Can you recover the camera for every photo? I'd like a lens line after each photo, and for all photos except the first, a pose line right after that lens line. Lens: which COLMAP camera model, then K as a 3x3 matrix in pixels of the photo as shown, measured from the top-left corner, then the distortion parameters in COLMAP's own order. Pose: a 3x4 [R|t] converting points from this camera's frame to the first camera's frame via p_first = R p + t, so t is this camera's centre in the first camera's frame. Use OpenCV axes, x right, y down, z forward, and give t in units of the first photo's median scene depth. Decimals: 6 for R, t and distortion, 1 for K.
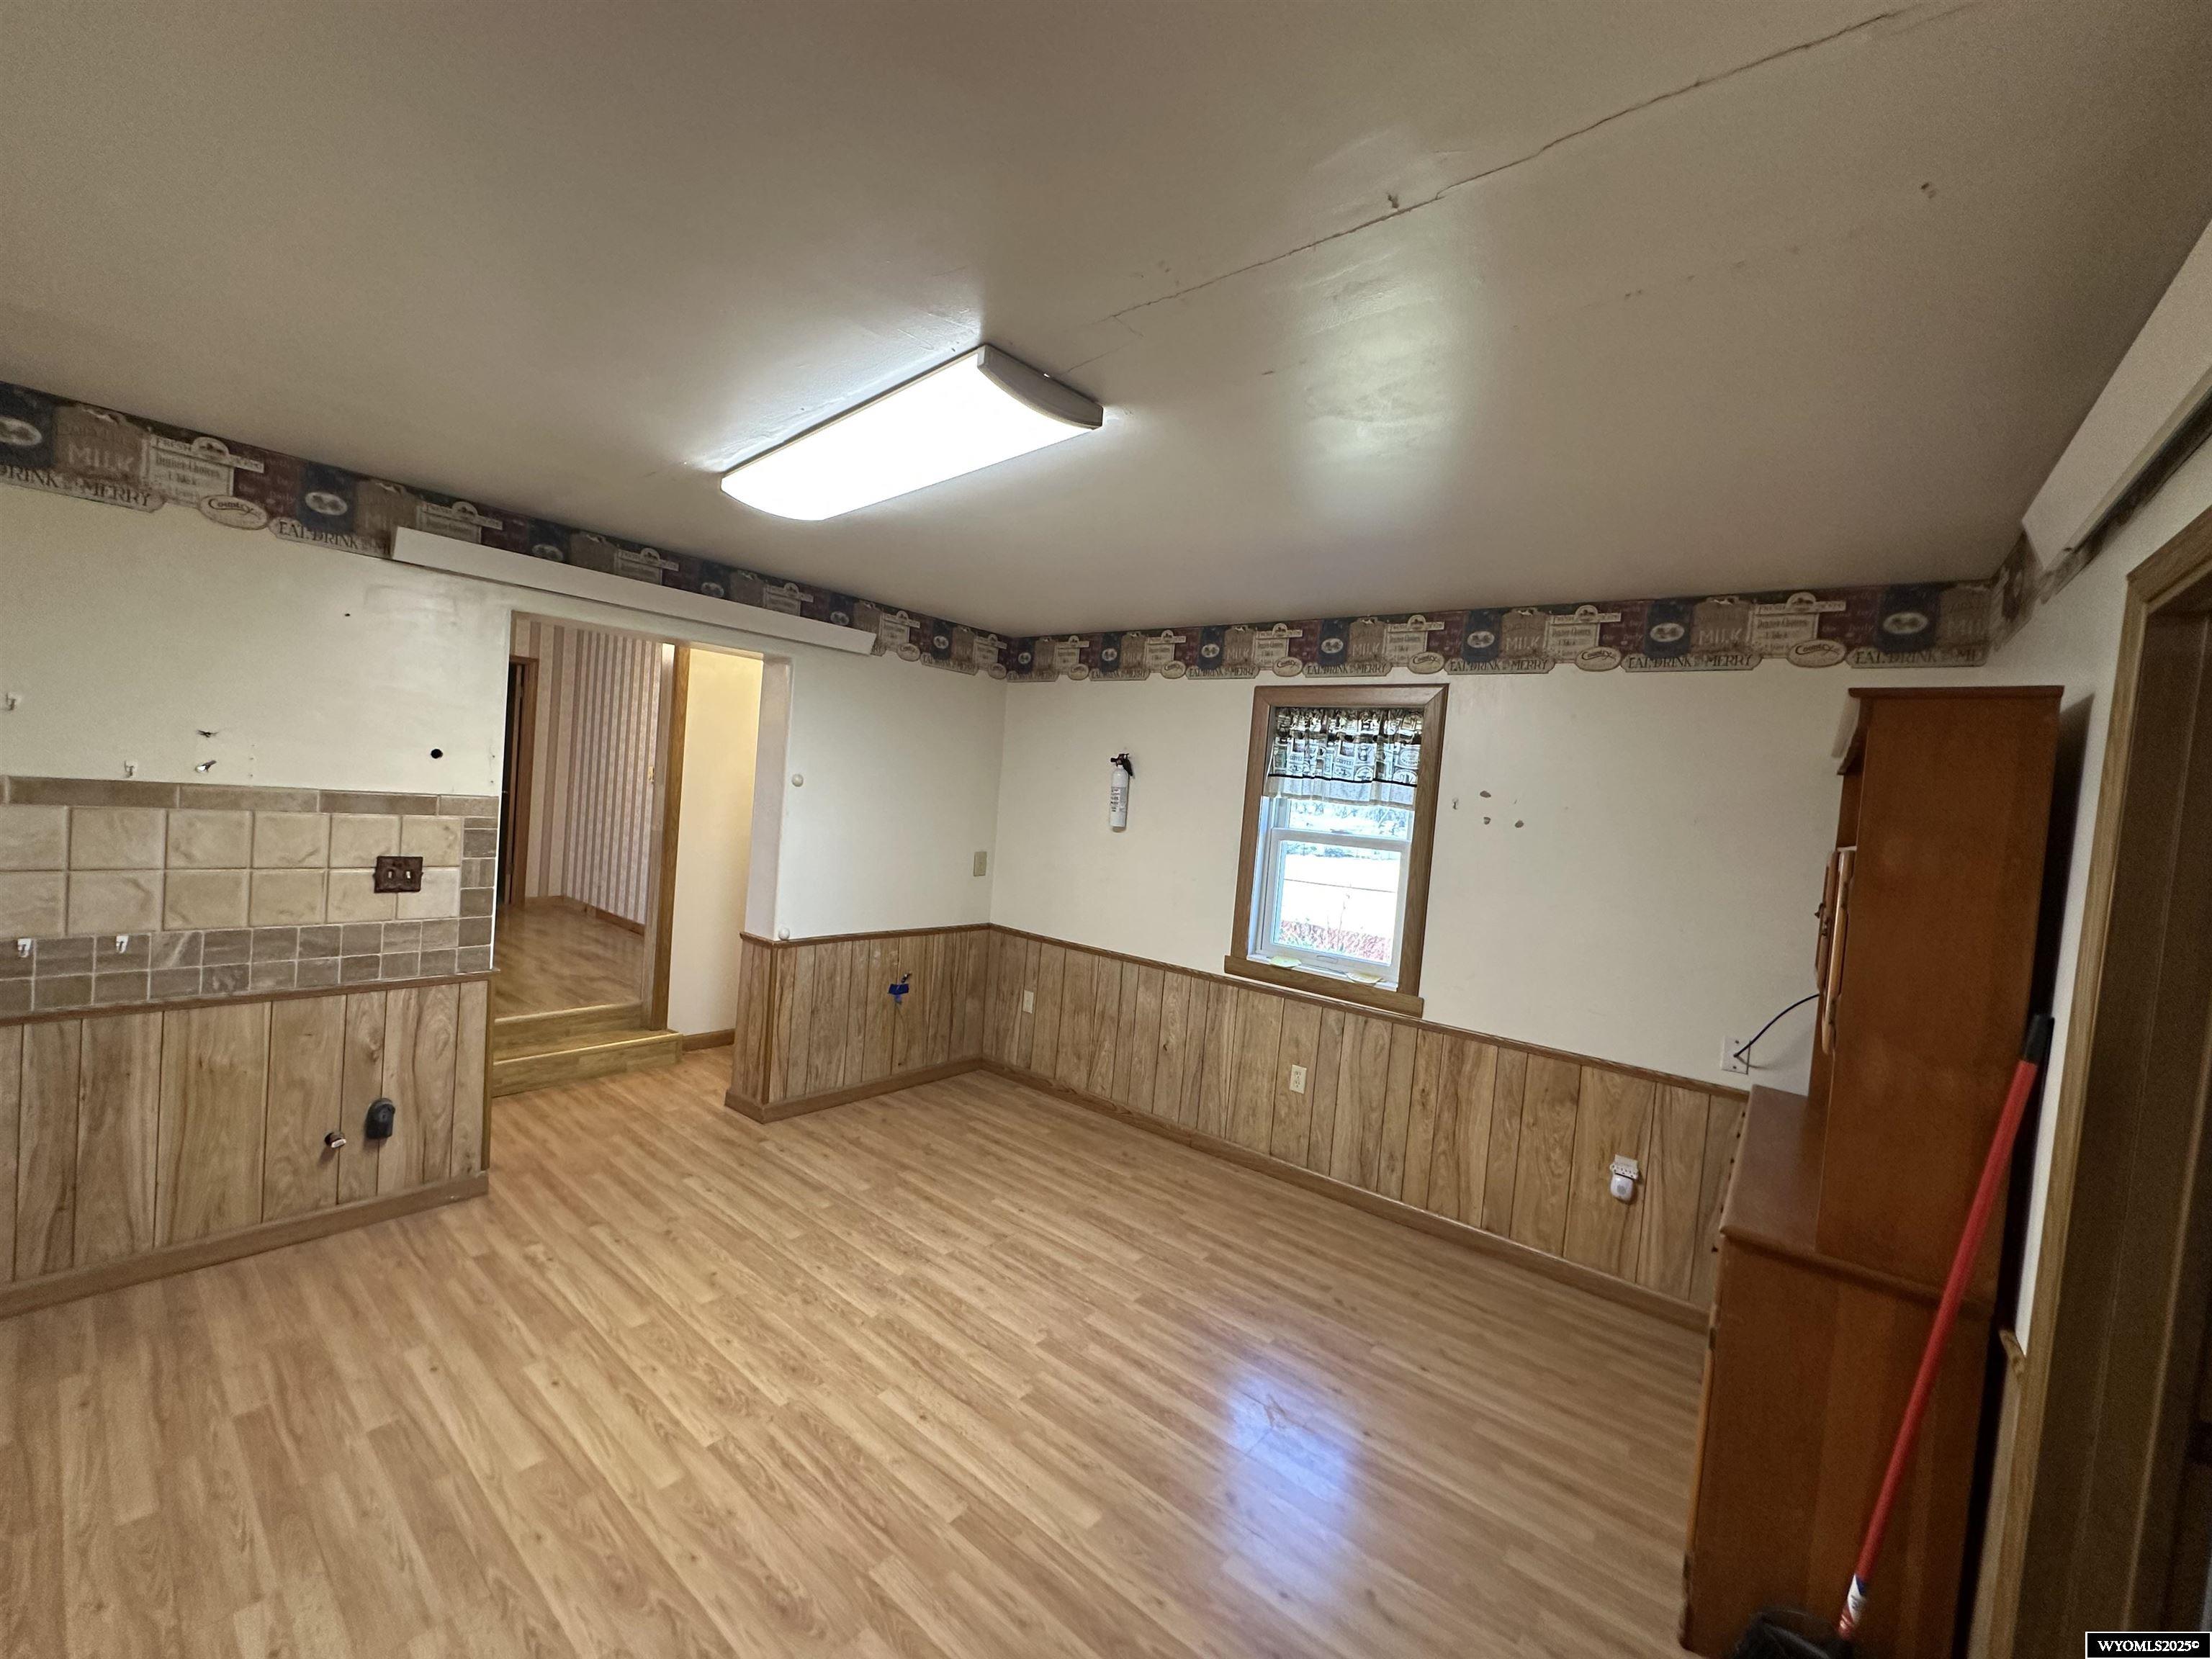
lens RADIAL K [[883.8, 0, 1104.1], [0, 883.8, 825.2], [0, 0, 1]] dist [-0.002415, 0.000389]
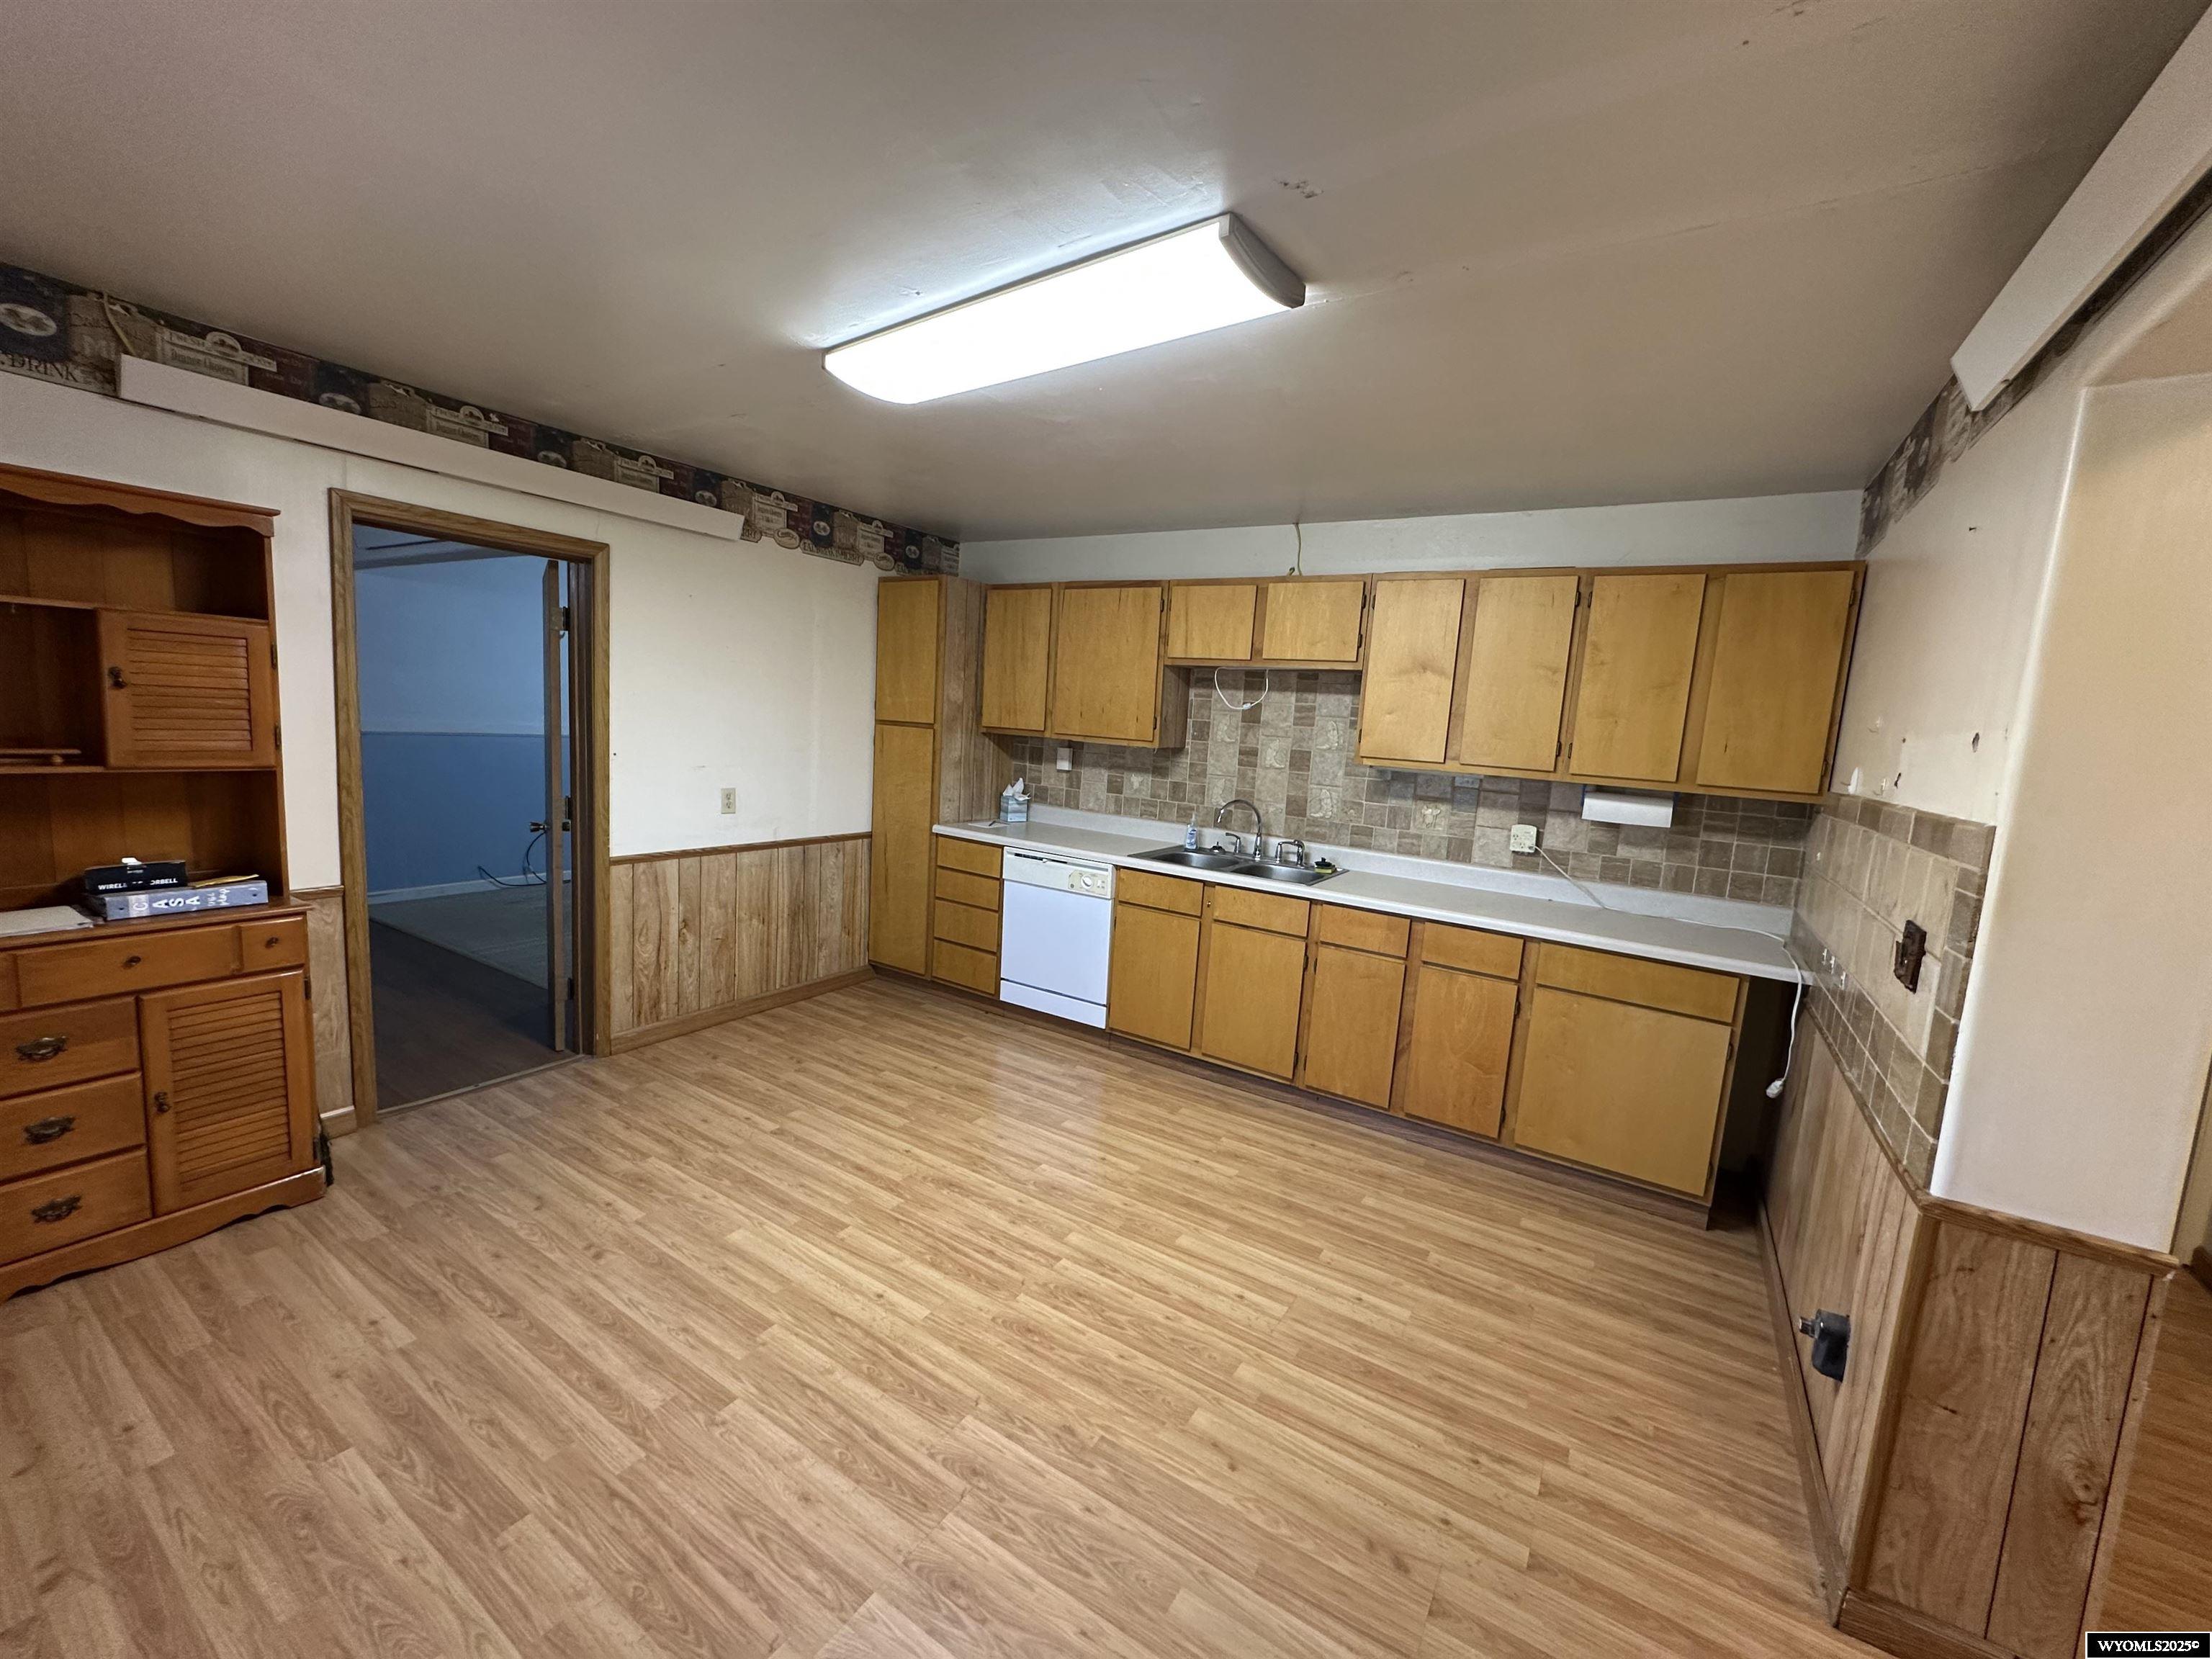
lens RADIAL K [[883.8, 0, 1104.1], [0, 883.8, 825.2], [0, 0, 1]] dist [-0.002415, 0.000389]
pose [[-0.981969, -0.127261, -0.139790, -0.233106], [-0.147809, 0.977868, 0.148073, -0.043465], [0.117853, 0.166066, -0.979047, 1.822881]]
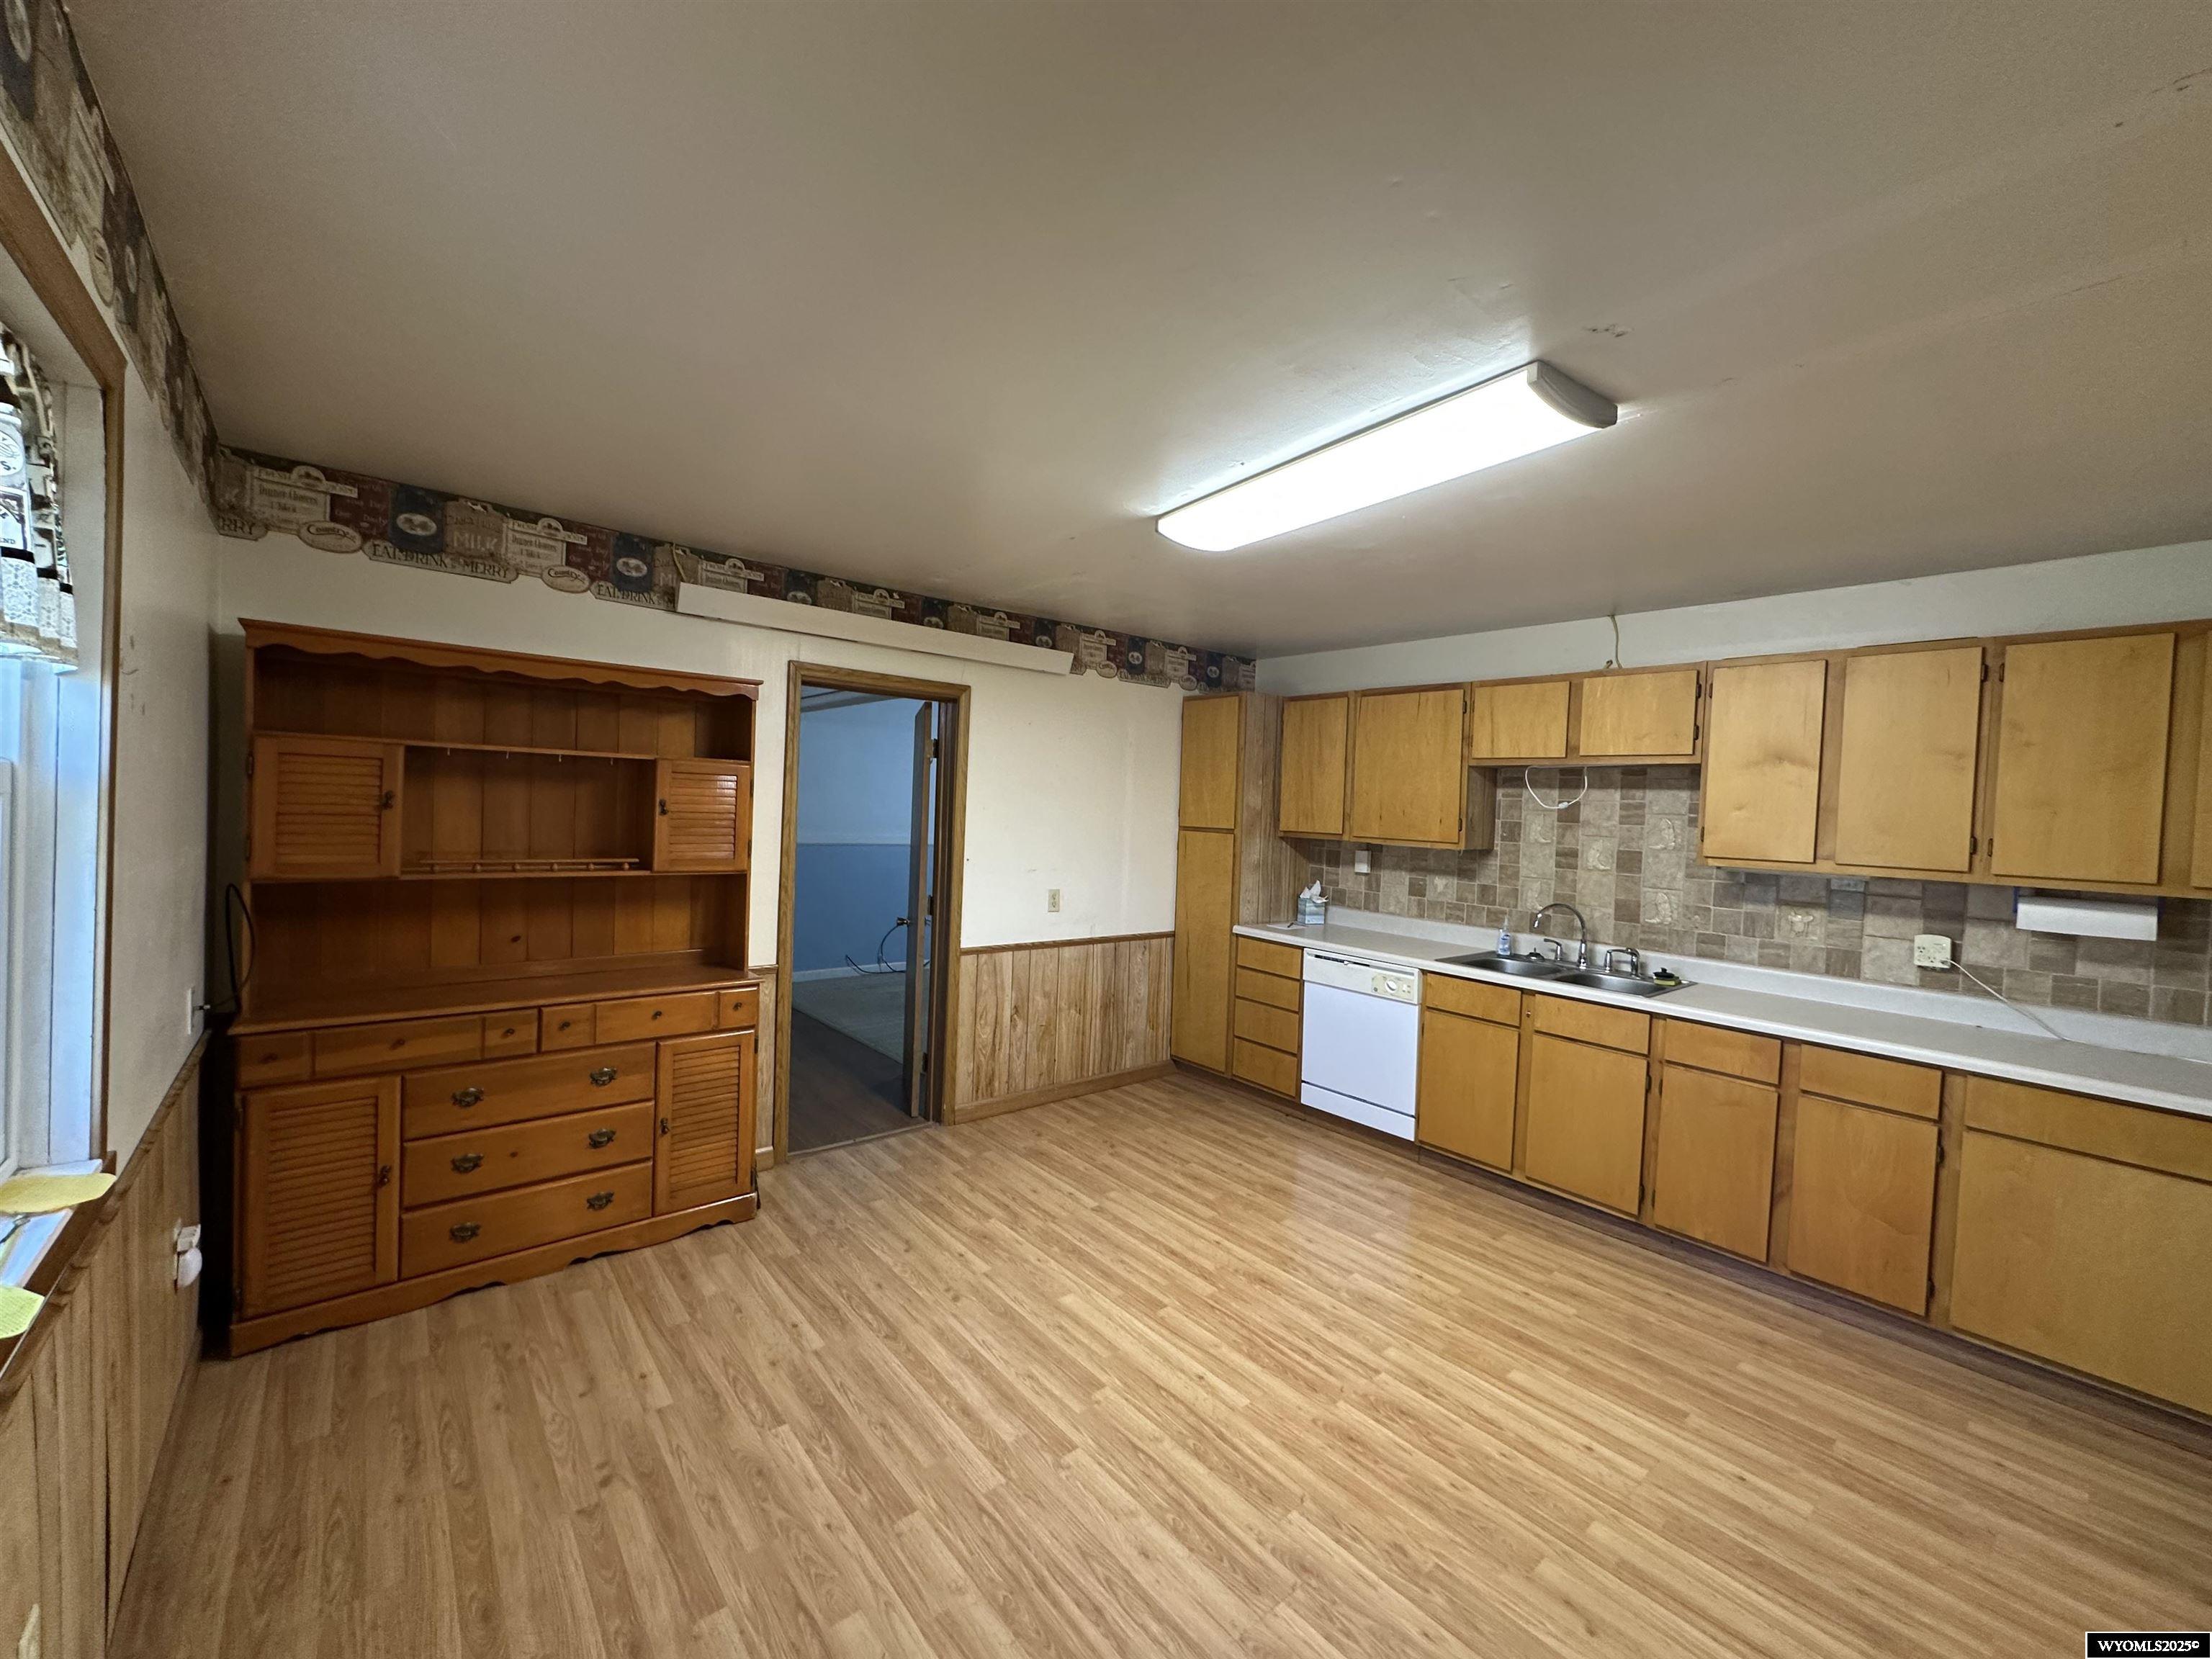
lens RADIAL K [[883.8, 0, 1104.1], [0, 883.8, 825.2], [0, 0, 1]] dist [-0.002415, 0.000389]
pose [[-0.974869, -0.123558, 0.185376, -0.194743], [-0.111687, 0.991043, 0.073212, -0.044402], [-0.192761, 0.050668, -0.979937, 1.906360]]
